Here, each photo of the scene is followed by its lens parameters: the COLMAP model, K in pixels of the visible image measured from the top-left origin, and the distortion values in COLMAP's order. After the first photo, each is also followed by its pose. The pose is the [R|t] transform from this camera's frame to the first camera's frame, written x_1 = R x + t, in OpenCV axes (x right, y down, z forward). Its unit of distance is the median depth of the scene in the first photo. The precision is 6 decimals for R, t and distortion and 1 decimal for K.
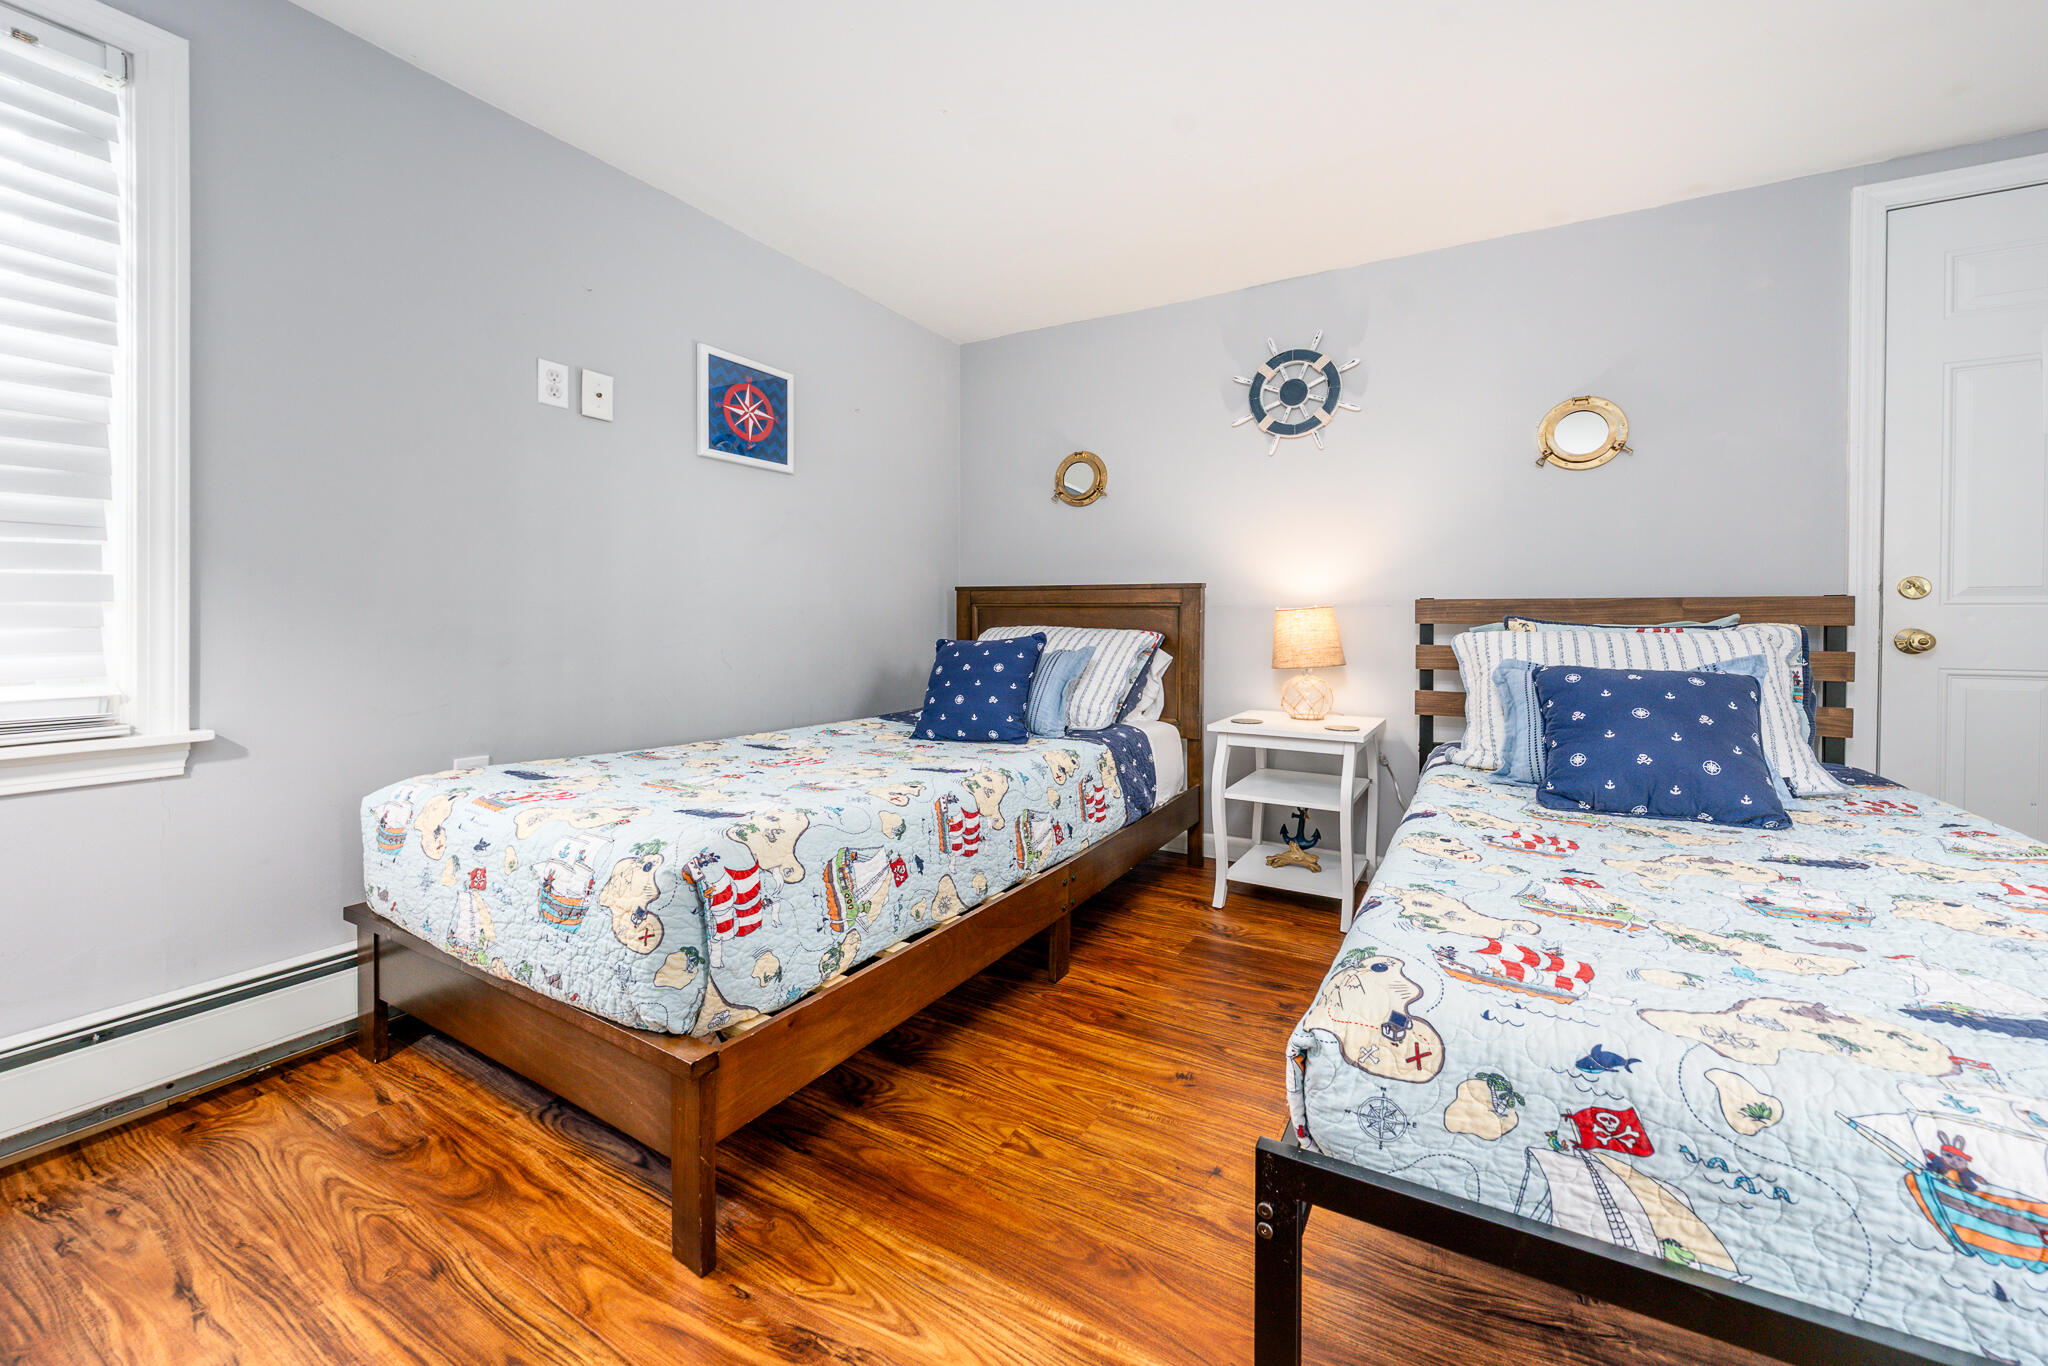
lens RADIAL K [[714.1, 0, 972.9], [0, 714.1, 631.2], [0, 0, 1]] dist [-0.001873, -0.000233]
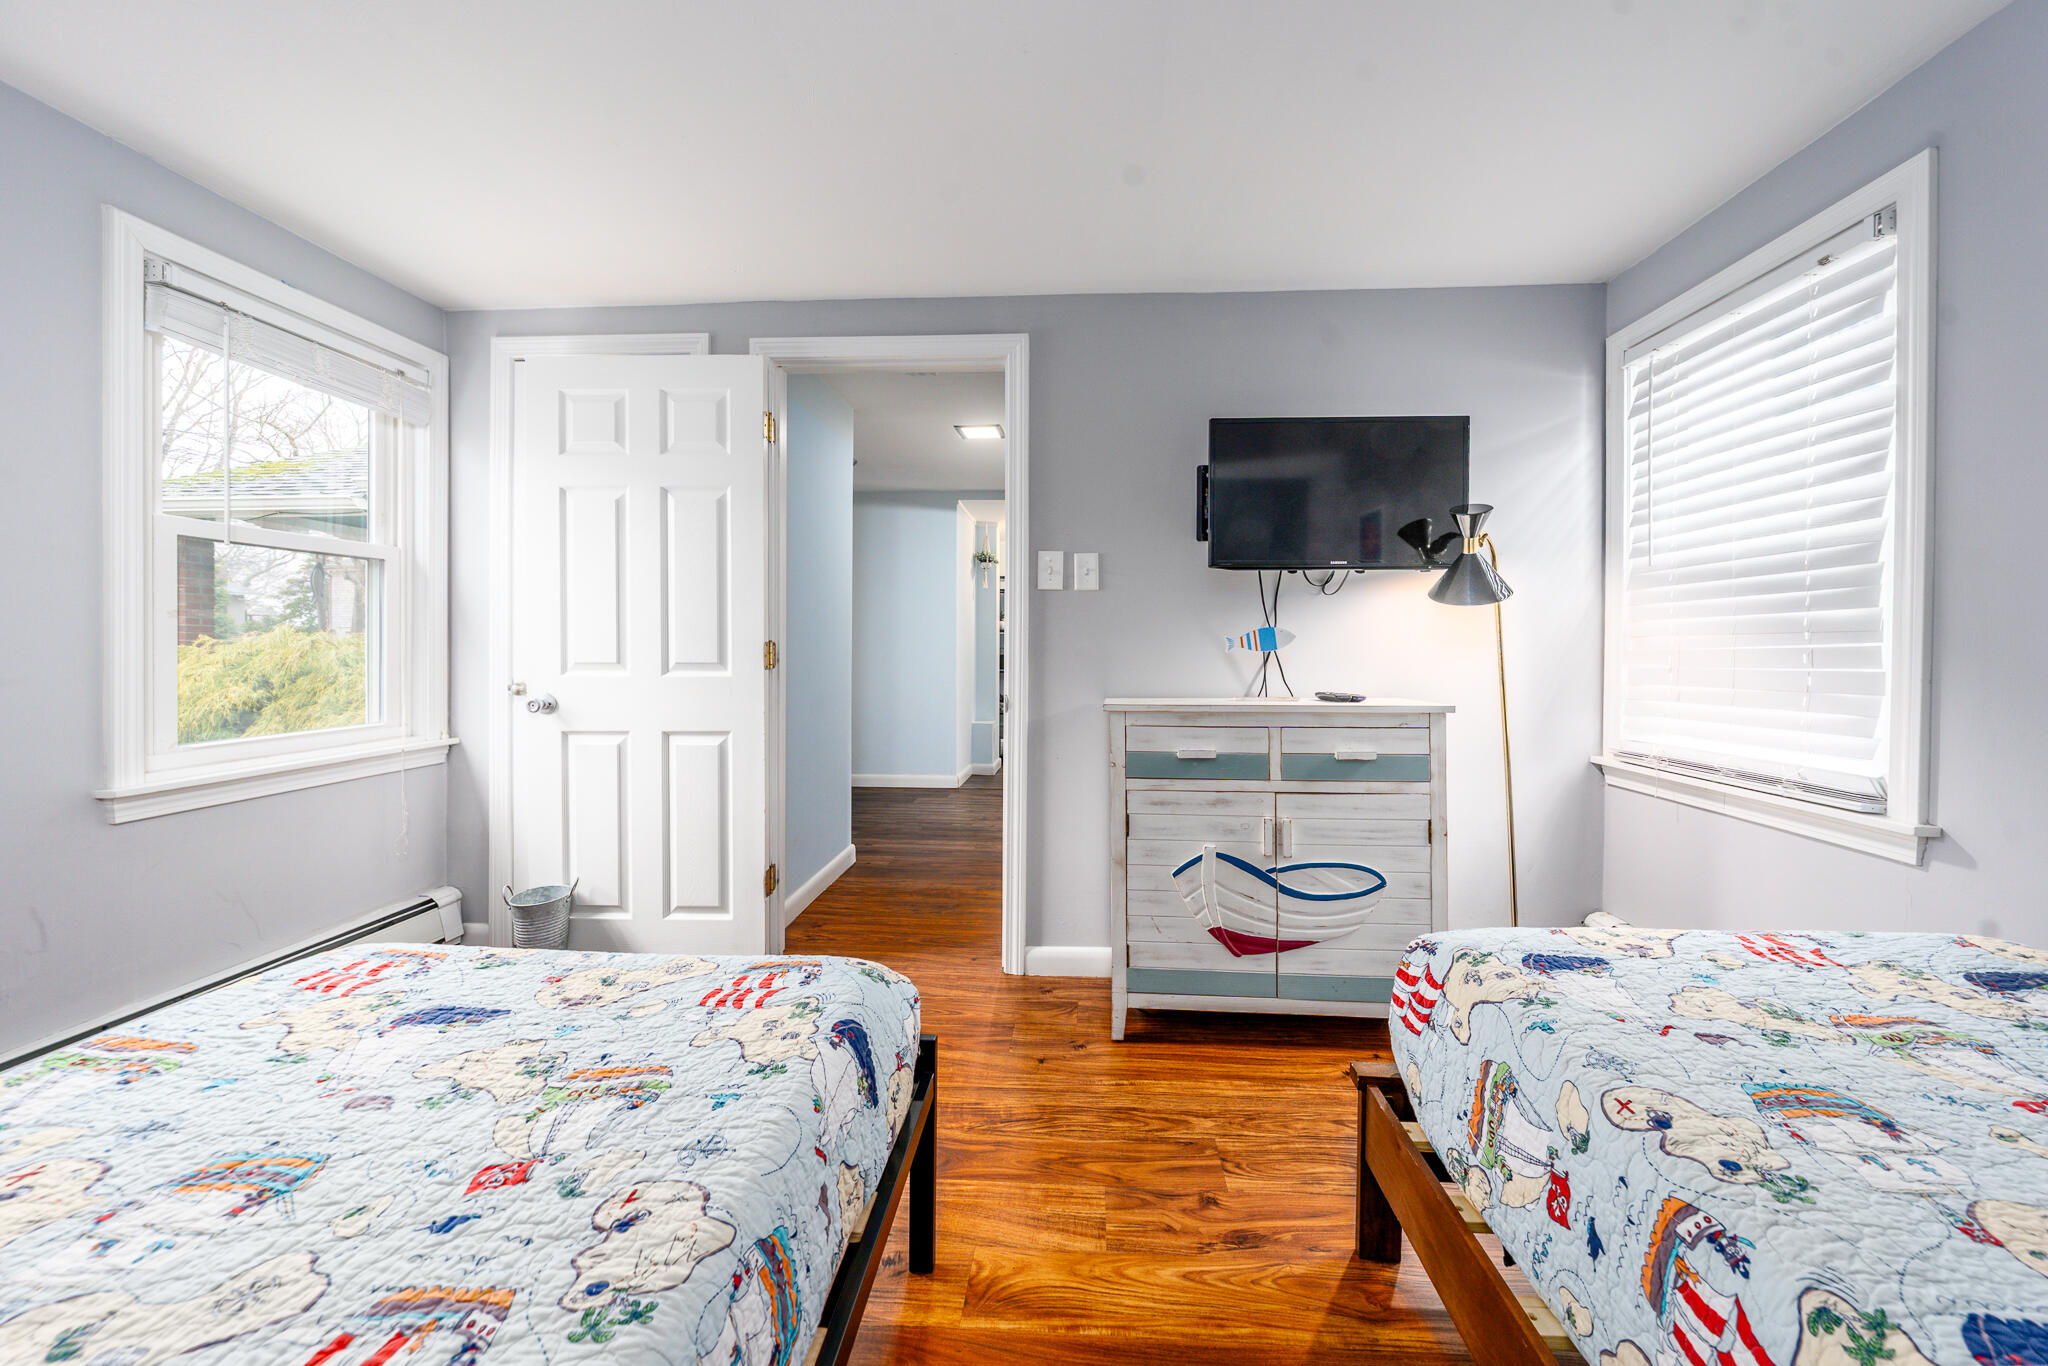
lens RADIAL K [[706.1, 0, 1027.4], [0, 706.1, 673.7], [0, 0, 1]] dist [0.000333, 0.000049]
pose [[-0.844385, -0.002927, -0.535728, 0.511952], [-0.018273, 0.999561, 0.023340, -0.073583], [0.535425, 0.029497, -0.844068, 1.147727]]
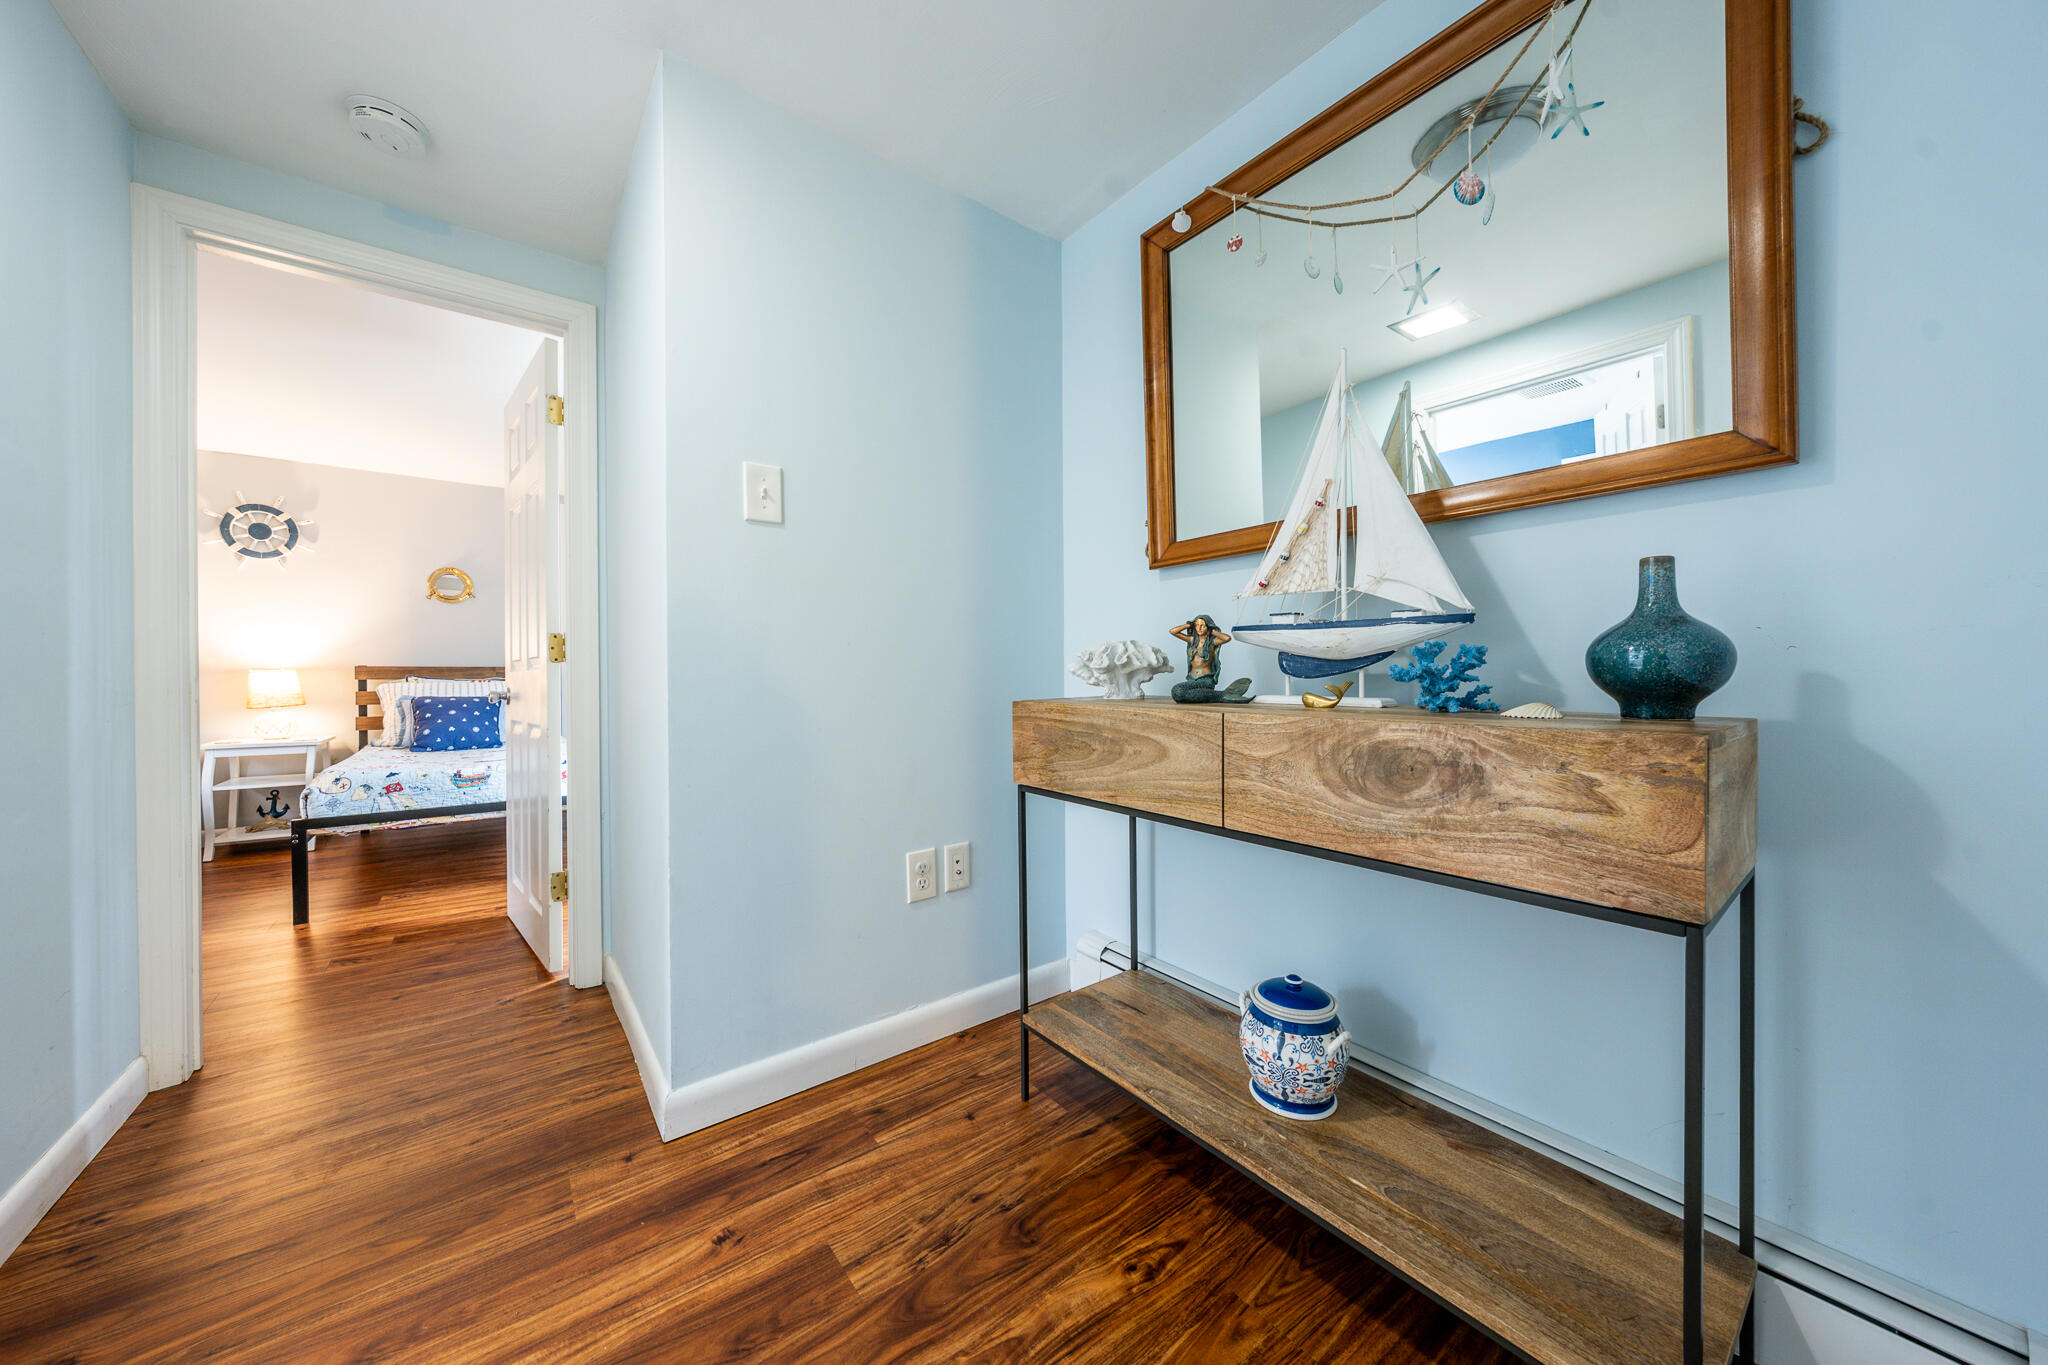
lens RADIAL K [[706.1, 0, 1027.4], [0, 706.1, 673.2], [0, 0, 1]] dist [0.000333, 0.000049]
pose [[0.271642, -0.000684, 0.962398, -0.989639], [0.023301, 0.999711, -0.005866, 0.035102], [-0.962116, 0.024019, 0.271580, -1.743224]]
